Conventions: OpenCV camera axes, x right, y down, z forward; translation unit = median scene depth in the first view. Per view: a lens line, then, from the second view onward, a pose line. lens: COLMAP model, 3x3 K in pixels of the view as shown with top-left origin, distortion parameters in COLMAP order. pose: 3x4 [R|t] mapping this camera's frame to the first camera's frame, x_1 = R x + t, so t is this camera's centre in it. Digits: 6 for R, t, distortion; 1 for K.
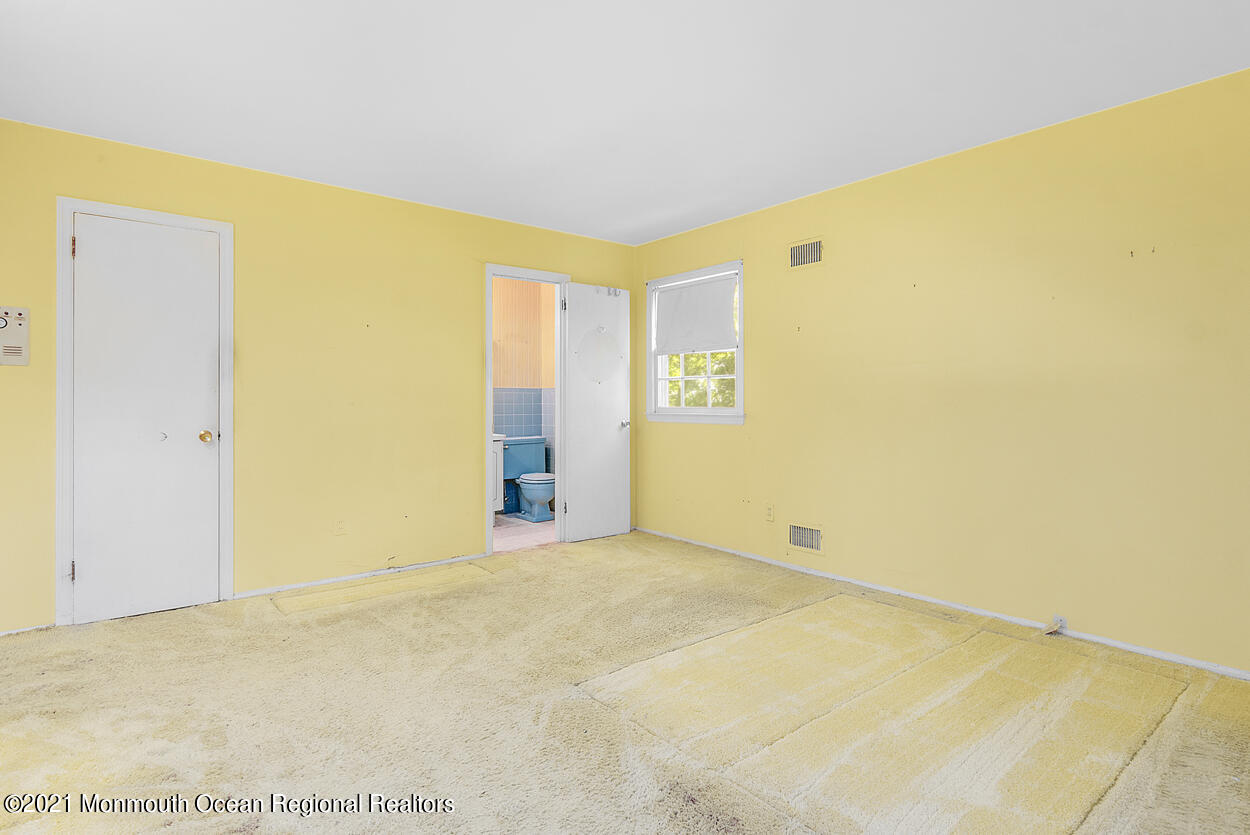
lens RADIAL K [[630.6, 0, 624.1], [0, 630.6, 407.1], [0, 0, 1]] dist [0.003508, -0.000262]
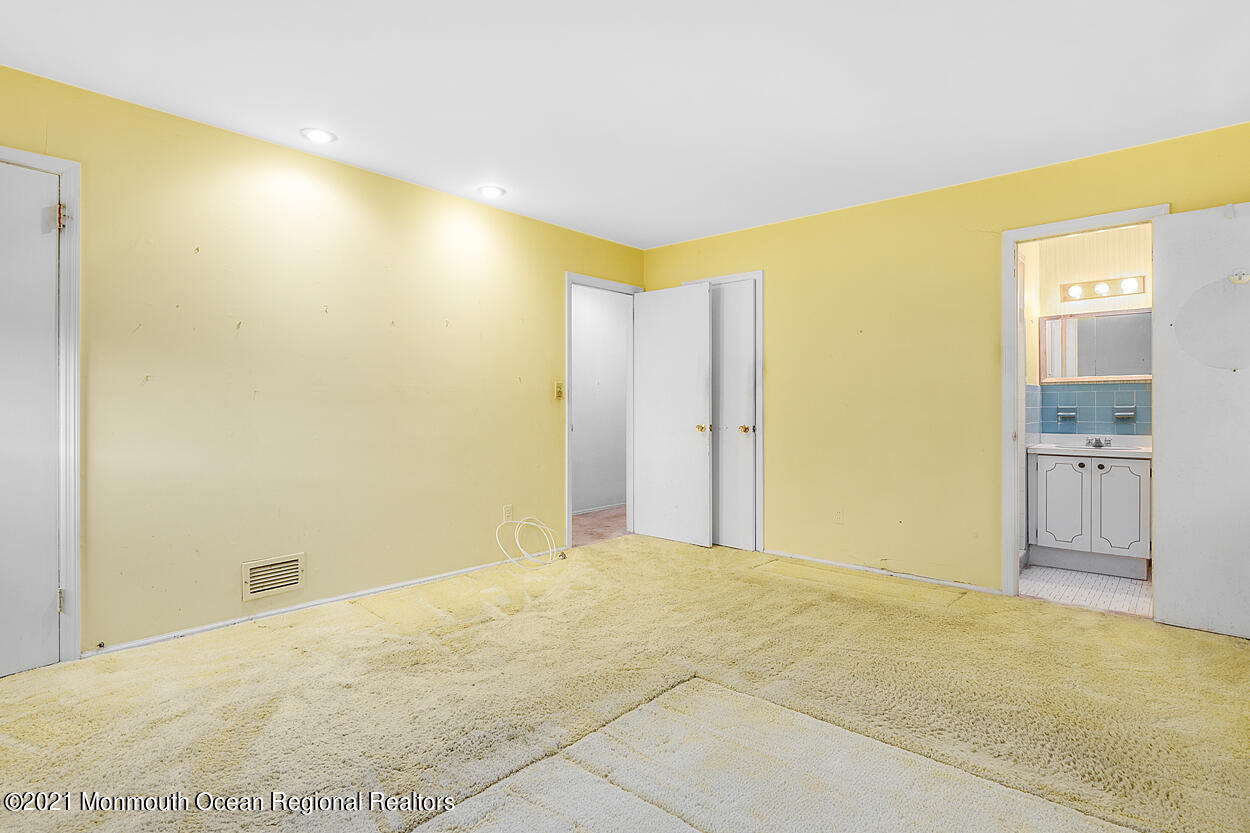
lens RADIAL K [[630.6, 0, 624.1], [0, 630.6, 406.1], [0, 0, 1]] dist [0.003508, -0.000262]
pose [[0.156607, 0.000375, -0.987661, 0.489969], [-0.009606, 0.999953, -0.001144, 0.001284], [0.987614, 0.009667, 0.156603, 0.383564]]
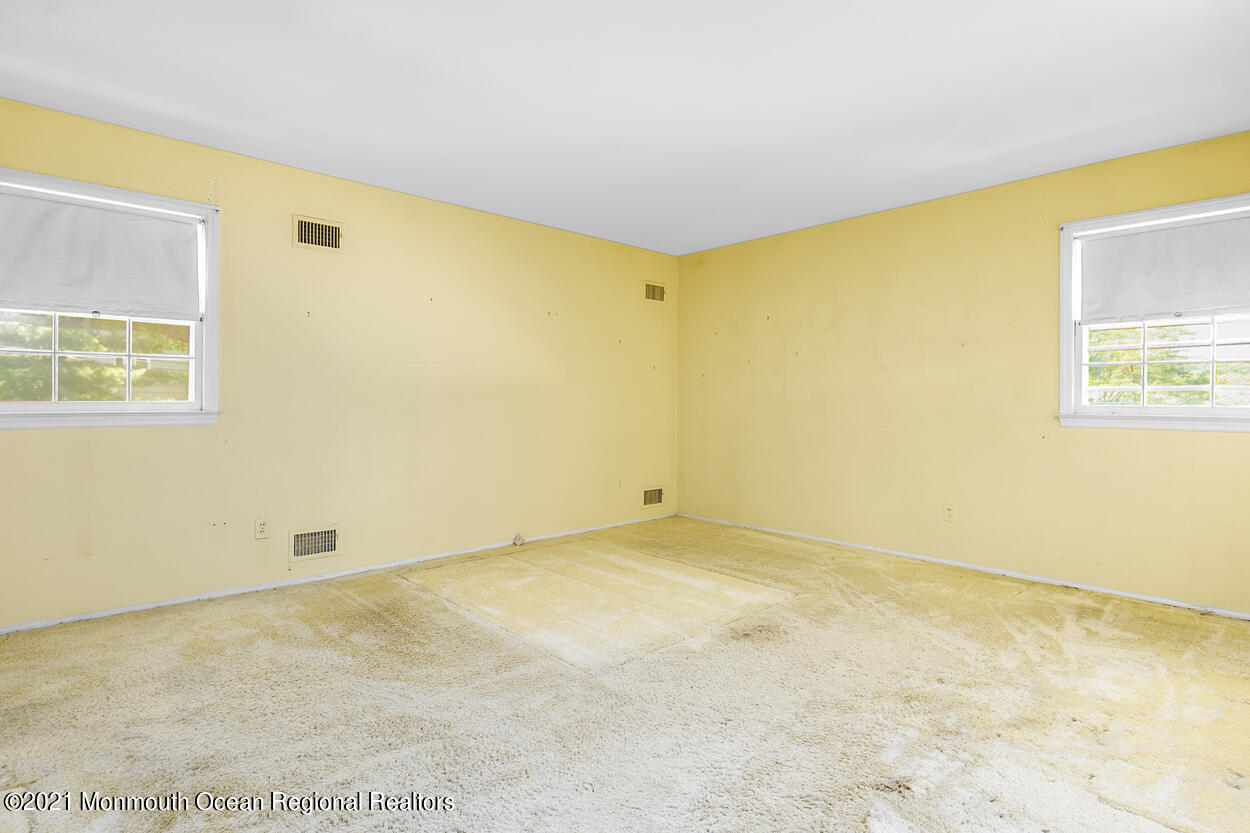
lens RADIAL K [[630.6, 0, 624.1], [0, 630.6, 406.1], [0, 0, 1]] dist [0.003508, -0.000262]
pose [[-0.062522, -0.009067, 0.998002, -0.571338], [-0.000357, 0.999959, 0.009063, -0.000755], [-0.998044, 0.000210, -0.062522, 0.530828]]
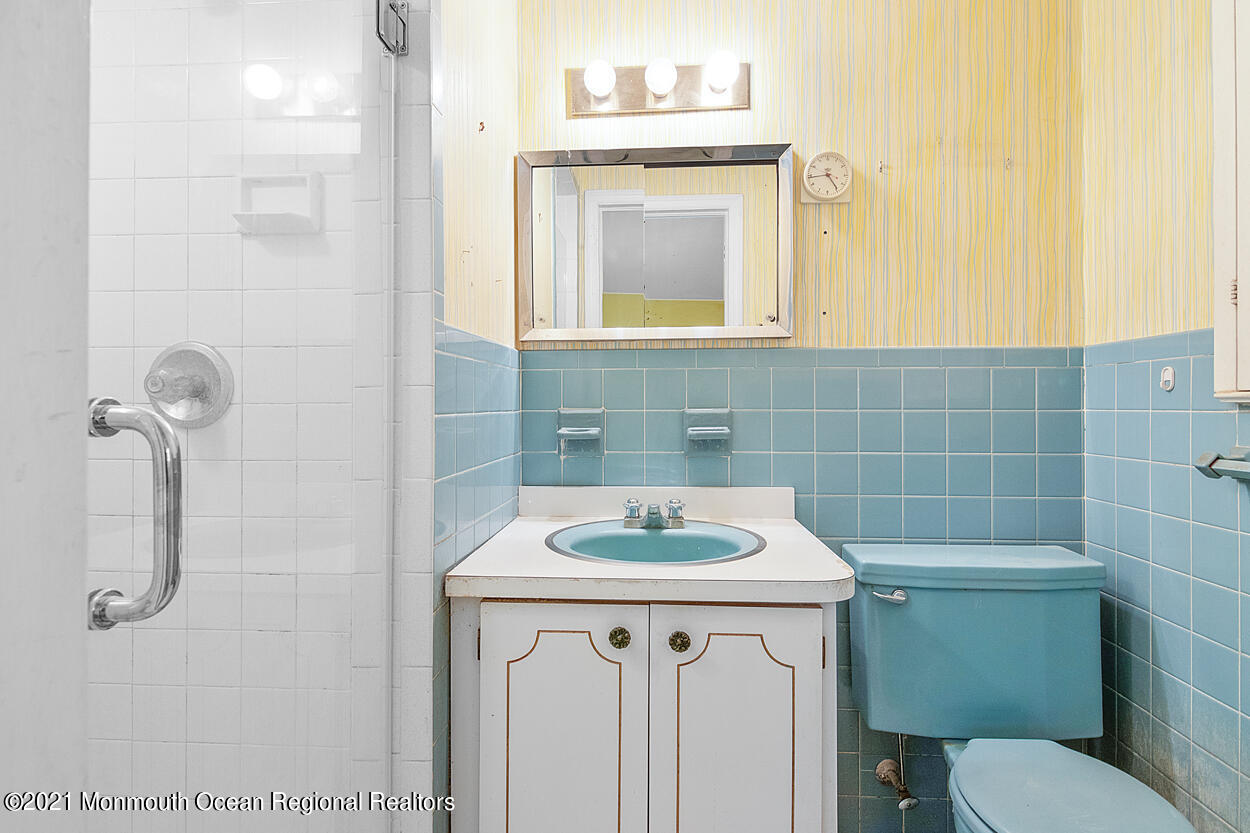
lens RADIAL K [[630.6, 0, 624.1], [0, 630.6, 406.1], [0, 0, 1]] dist [0.003508, -0.000262]
pose [[0.731333, 0.002937, -0.682014, -0.132627], [-0.008592, 0.999951, -0.004908, -0.006720], [0.681967, 0.009450, 0.731322, 0.994435]]
